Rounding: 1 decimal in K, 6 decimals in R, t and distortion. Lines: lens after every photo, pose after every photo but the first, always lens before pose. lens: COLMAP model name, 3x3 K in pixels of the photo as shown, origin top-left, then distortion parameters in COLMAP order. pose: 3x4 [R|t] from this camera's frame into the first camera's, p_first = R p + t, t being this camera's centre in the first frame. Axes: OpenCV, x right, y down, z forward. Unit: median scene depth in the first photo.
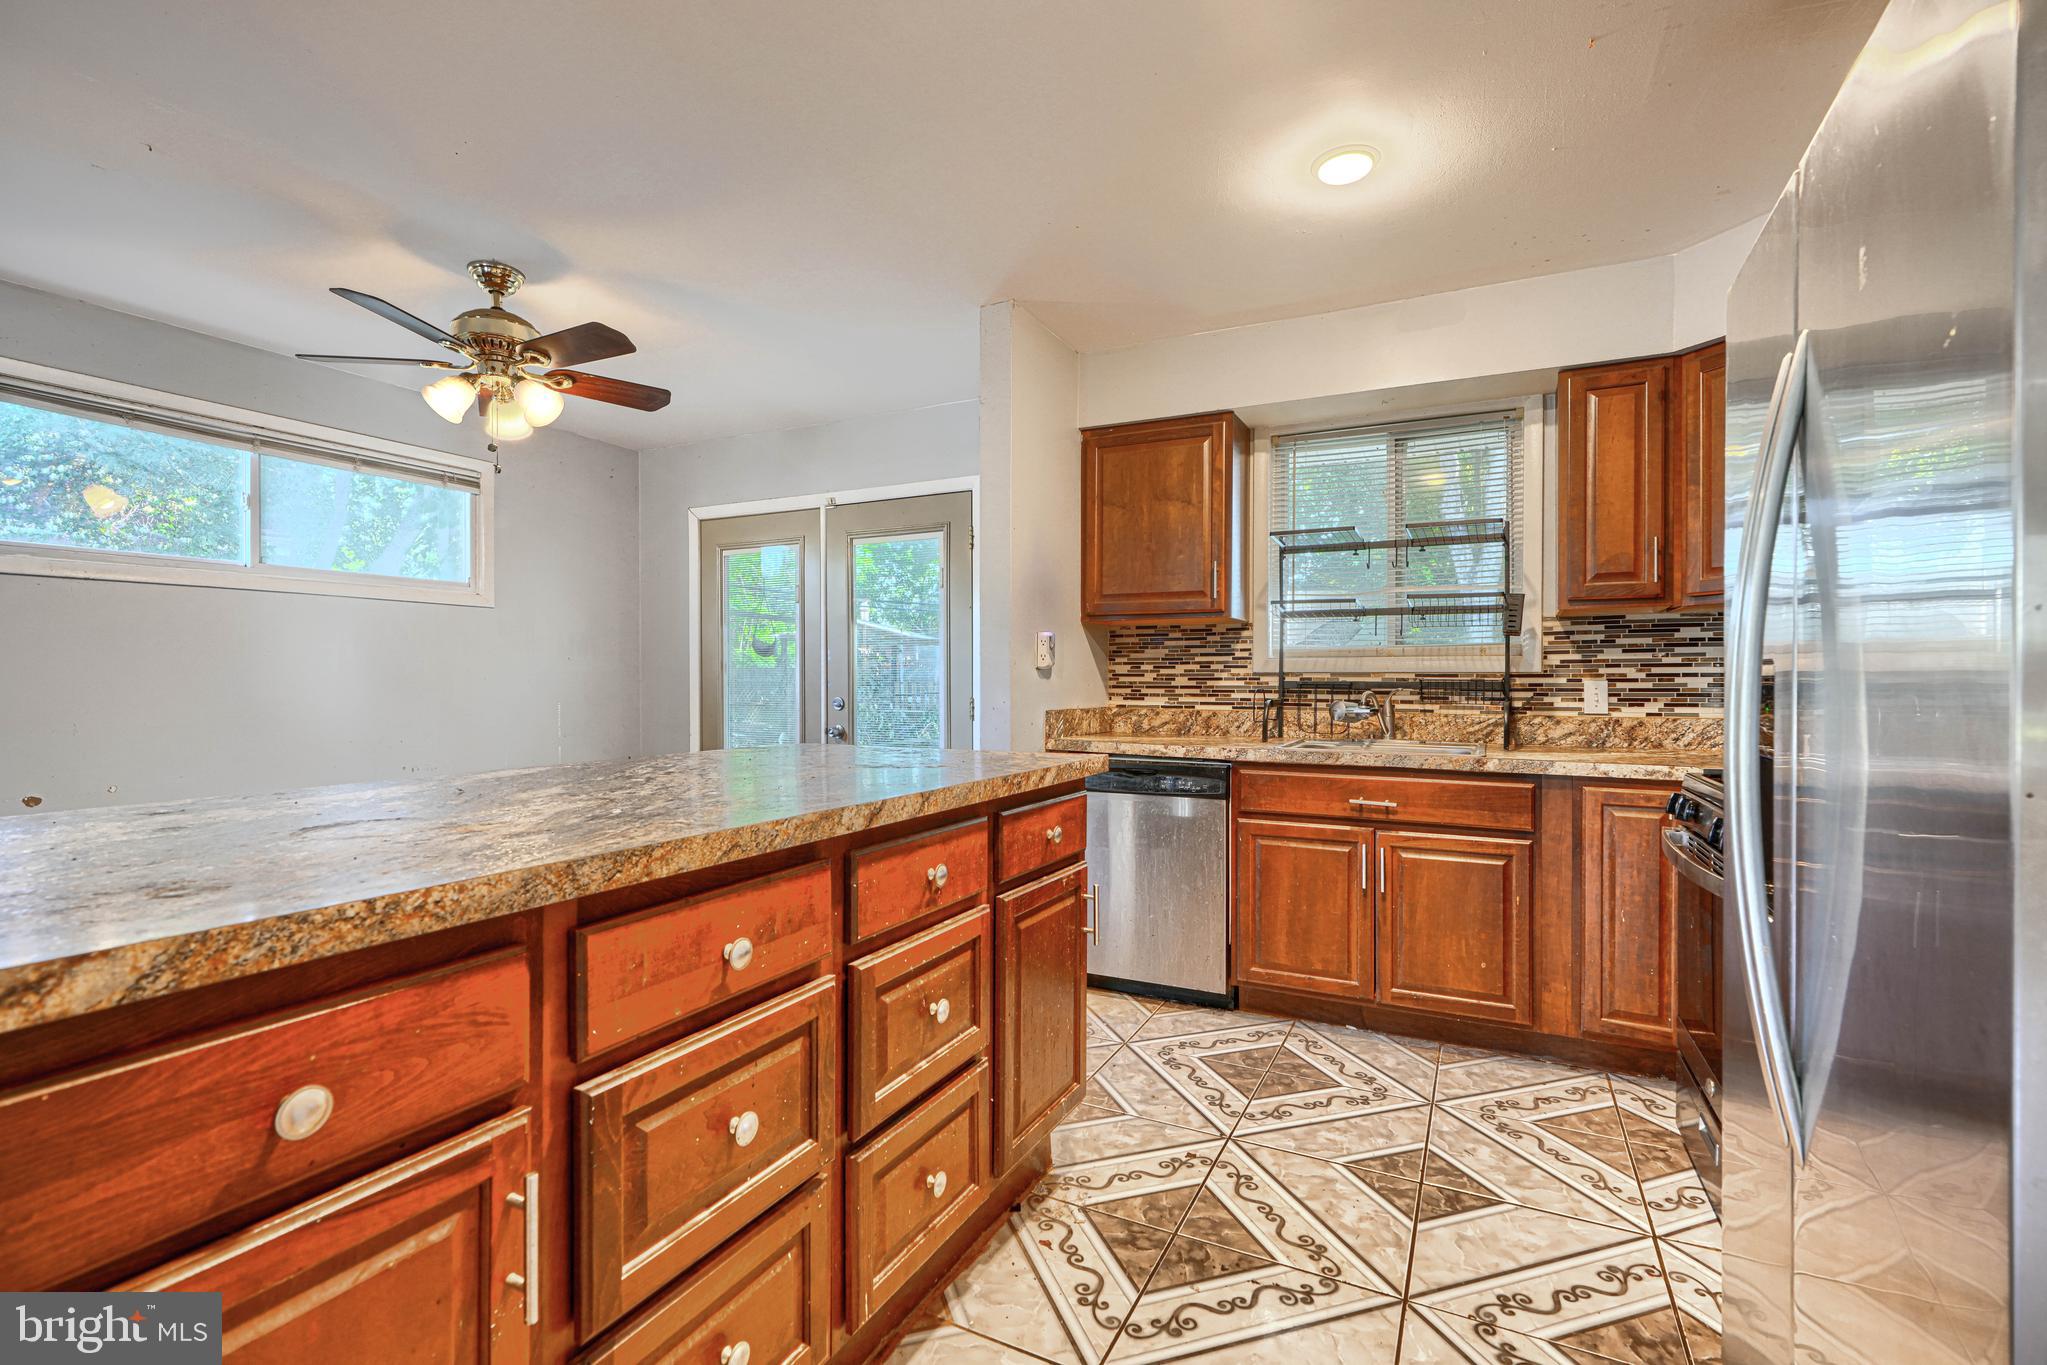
lens RADIAL K [[931.4, 0, 1004.9], [0, 931.4, 649.6], [0, 0, 1]] dist [0.008879, -0.002063]
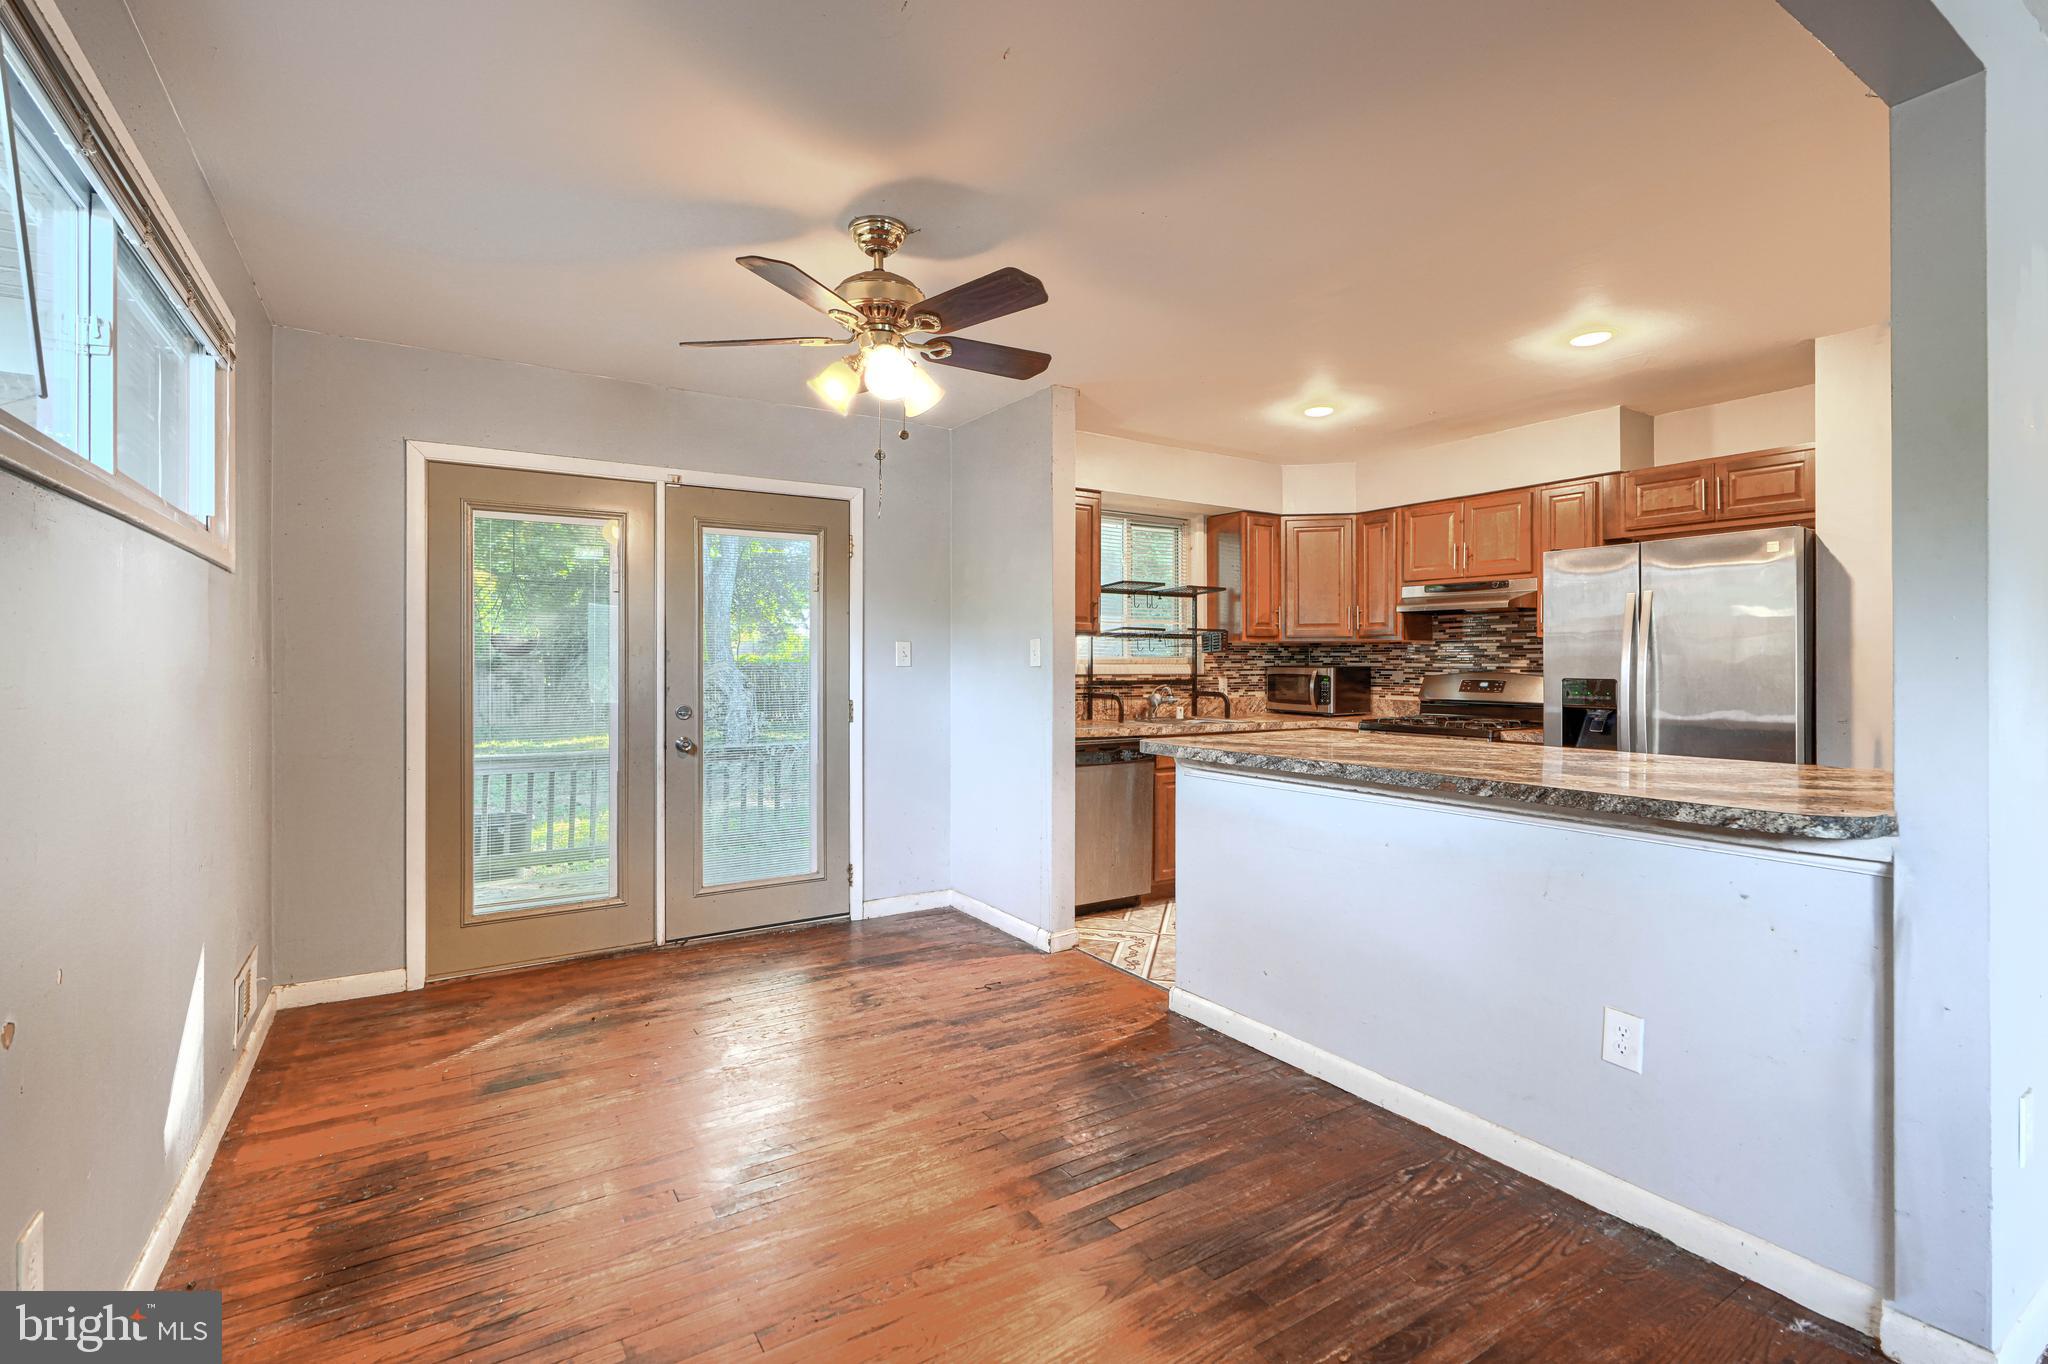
lens RADIAL K [[931.8, 0, 1012.3], [0, 931.8, 664.8], [0, 0, 1]] dist [0.008879, -0.002063]
pose [[0.511023, -0.001934, 0.859565, -1.127476], [-0.026923, 0.999471, 0.018255, -0.015316], [-0.859145, -0.032470, 0.510701, 0.408158]]
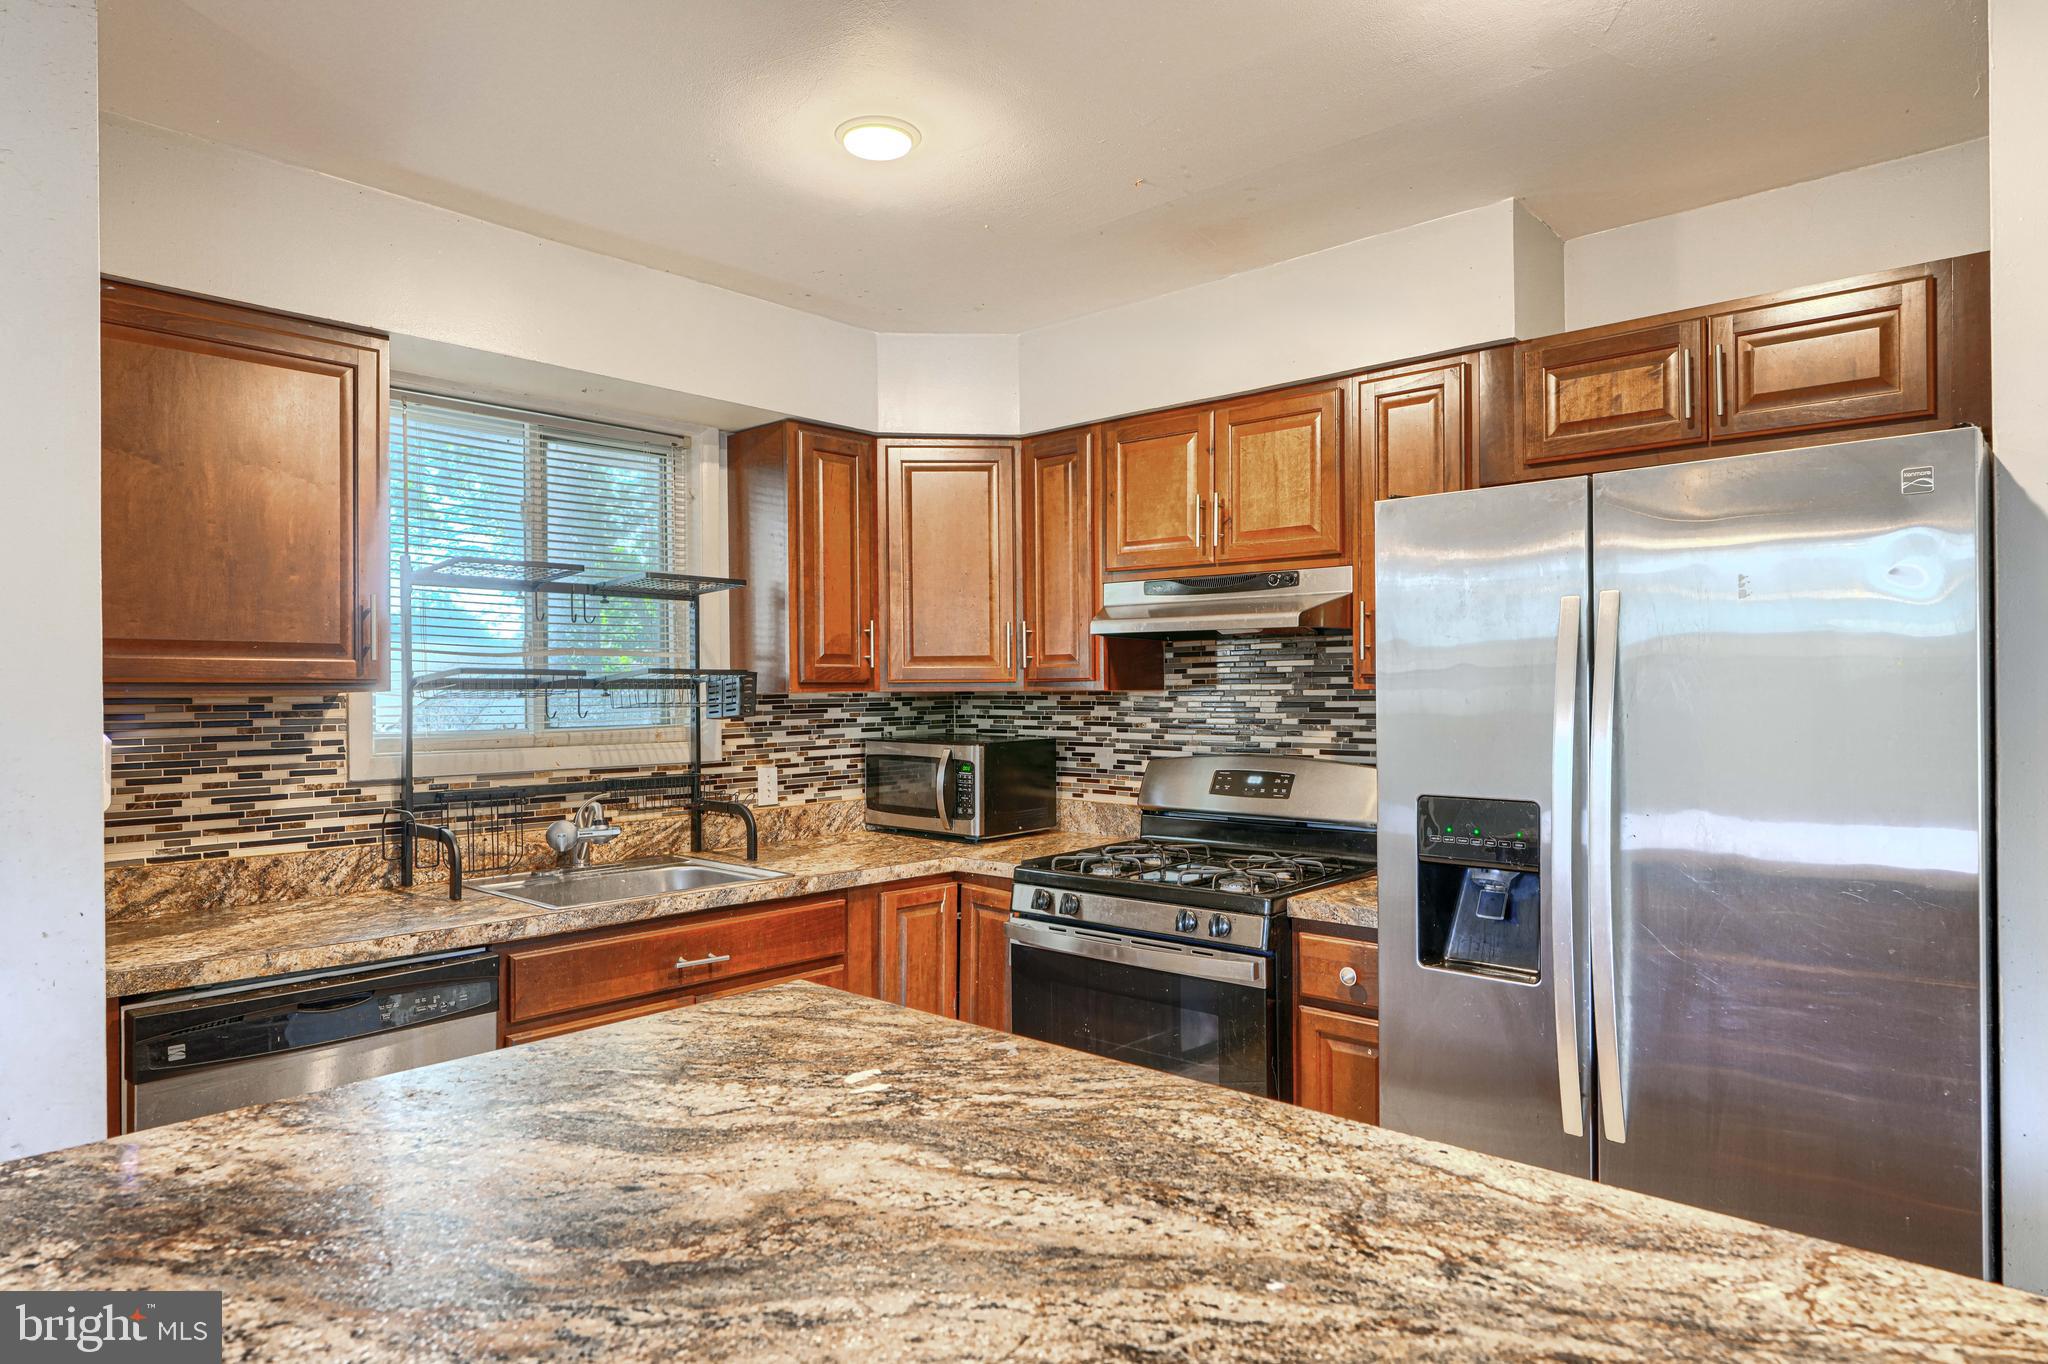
lens RADIAL K [[1199.2, 0, 1027.8], [0, 1199.2, 689.3], [0, 0, 1]] dist [0.004144, -0.000718]
pose [[0.256419, -0.004351, 0.966556, -0.400126], [-0.022161, 0.999701, 0.010379, -0.057462], [-0.966312, -0.024081, 0.256246, 0.455071]]
